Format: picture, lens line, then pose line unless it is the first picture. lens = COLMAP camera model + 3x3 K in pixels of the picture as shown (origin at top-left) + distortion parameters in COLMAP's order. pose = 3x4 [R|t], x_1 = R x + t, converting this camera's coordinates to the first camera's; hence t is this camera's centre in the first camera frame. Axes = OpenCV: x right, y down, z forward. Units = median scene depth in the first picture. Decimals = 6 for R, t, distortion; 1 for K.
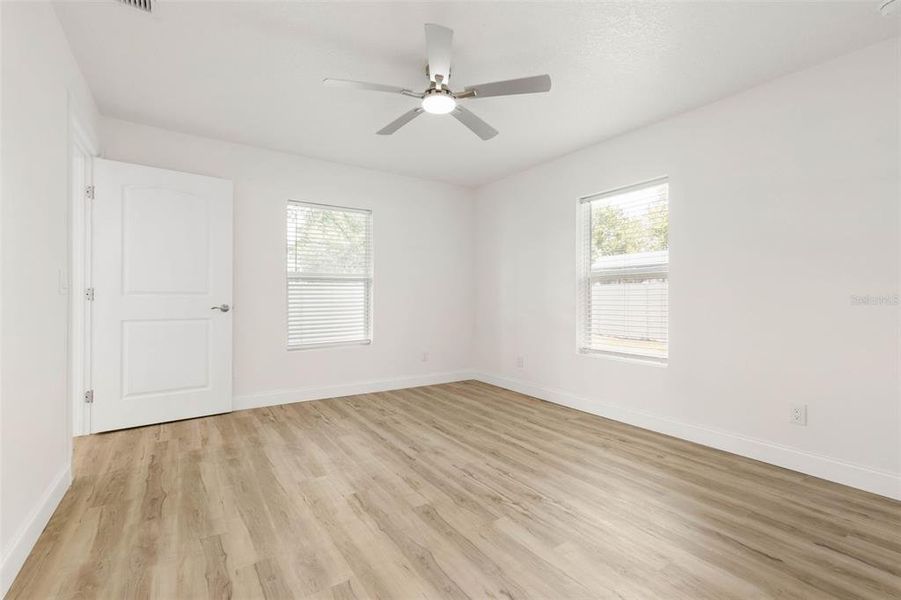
lens RADIAL K [[415.1, 0, 450.5], [0, 415.1, 300.0], [0, 0, 1]] dist [-0.000406, -0.000155]
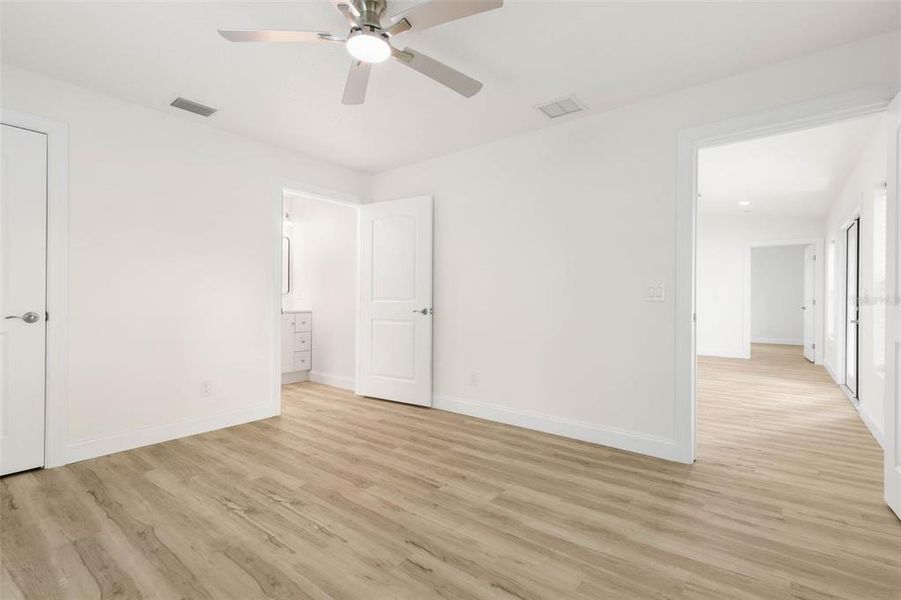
lens RADIAL K [[415.1, 0, 450.5], [0, 415.1, 300.0], [0, 0, 1]] dist [-0.000406, -0.000155]
pose [[-0.950030, -0.006628, -0.312088, 0.067331], [-0.009793, 0.999915, 0.008575, -0.017538], [0.312005, 0.011203, -0.950015, 1.896391]]
